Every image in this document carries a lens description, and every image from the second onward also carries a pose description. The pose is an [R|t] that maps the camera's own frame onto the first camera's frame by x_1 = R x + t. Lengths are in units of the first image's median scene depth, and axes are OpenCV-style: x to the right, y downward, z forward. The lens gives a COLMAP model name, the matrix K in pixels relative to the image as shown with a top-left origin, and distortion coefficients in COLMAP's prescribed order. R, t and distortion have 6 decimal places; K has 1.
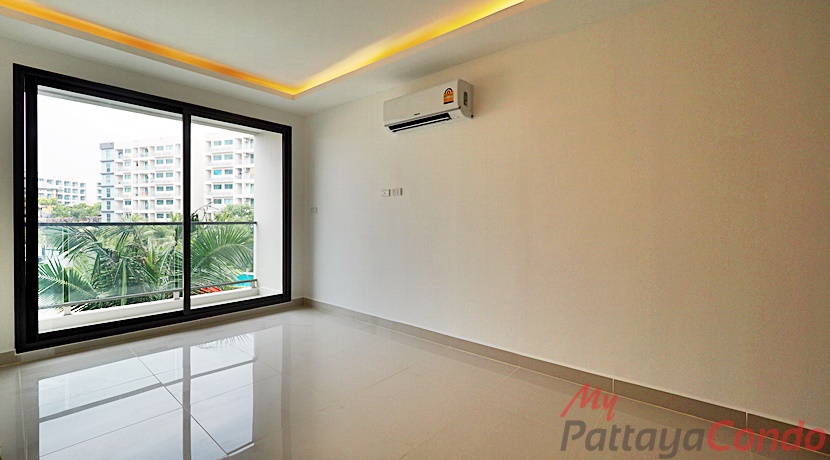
lens RADIAL K [[349.3, 0, 404.3], [0, 349.3, 224.5], [0, 0, 1]] dist [0.001937, -0.001818]
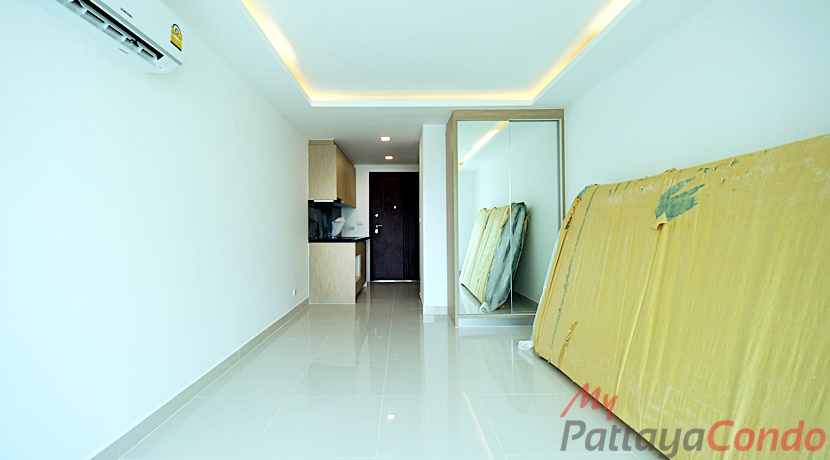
lens RADIAL K [[349.3, 0, 406.1], [0, 349.3, 226.1], [0, 0, 1]] dist [0.001937, -0.001818]
pose [[-0.669478, 0.002949, 0.742826, -0.519189], [0.008195, 0.999961, 0.003417, -0.011047], [-0.742787, 0.008375, -0.669476, 0.908744]]
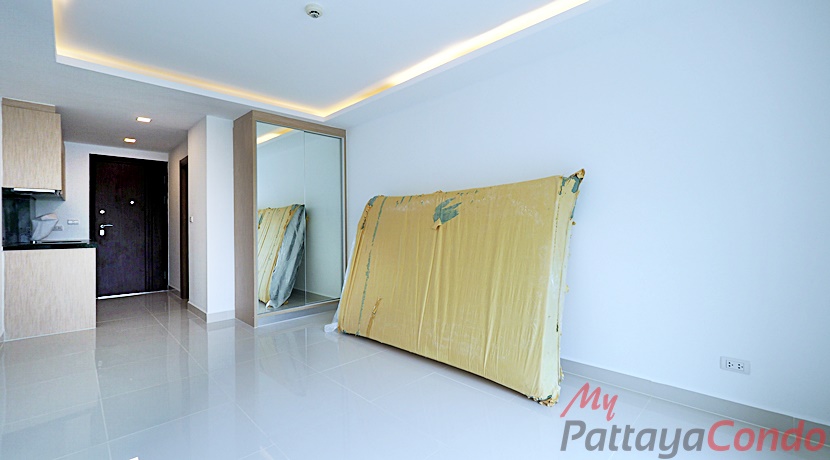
lens RADIAL K [[349.3, 0, 400.7], [0, 349.3, 225.2], [0, 0, 1]] dist [0.001937, -0.001818]
pose [[-0.996015, 0.000772, 0.089180, -0.360014], [0.001427, 0.999972, 0.007286, -0.017207], [-0.089172, 0.007384, -0.995989, 1.117139]]
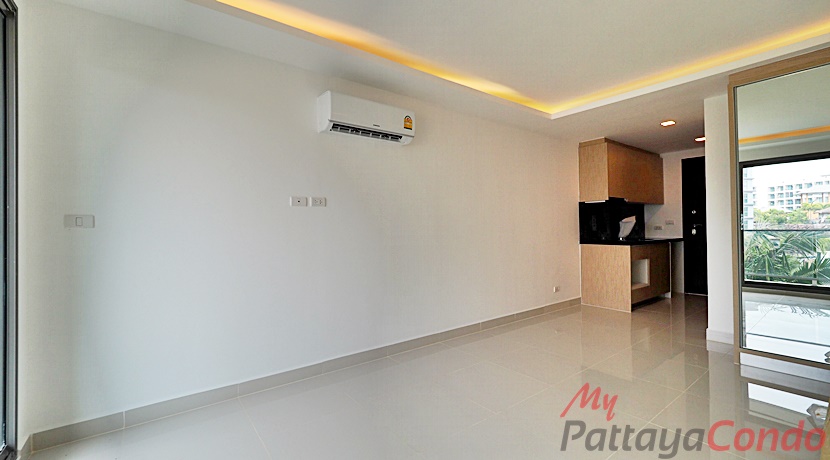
lens RADIAL K [[354.9, 0, 412.2], [0, 354.9, 227.2], [0, 0, 1]] dist [-0.005162, -0.000424]
pose [[0.204980, -0.005559, 0.978750, -0.791319], [0.024600, 0.999697, 0.000526, -0.029078], [-0.978457, 0.023970, 0.205054, 0.619676]]
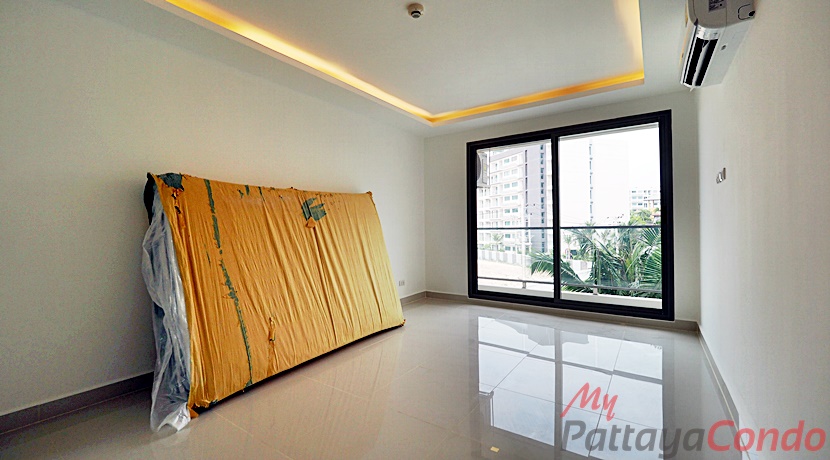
lens RADIAL K [[349.3, 0, 413.3], [0, 349.3, 228.9], [0, 0, 1]] dist [0.001937, -0.001818]
pose [[0.113156, -0.002120, -0.993575, 0.542469], [-0.000128, 0.999998, -0.002148, 0.005099], [0.993577, 0.000370, 0.113155, 0.379537]]
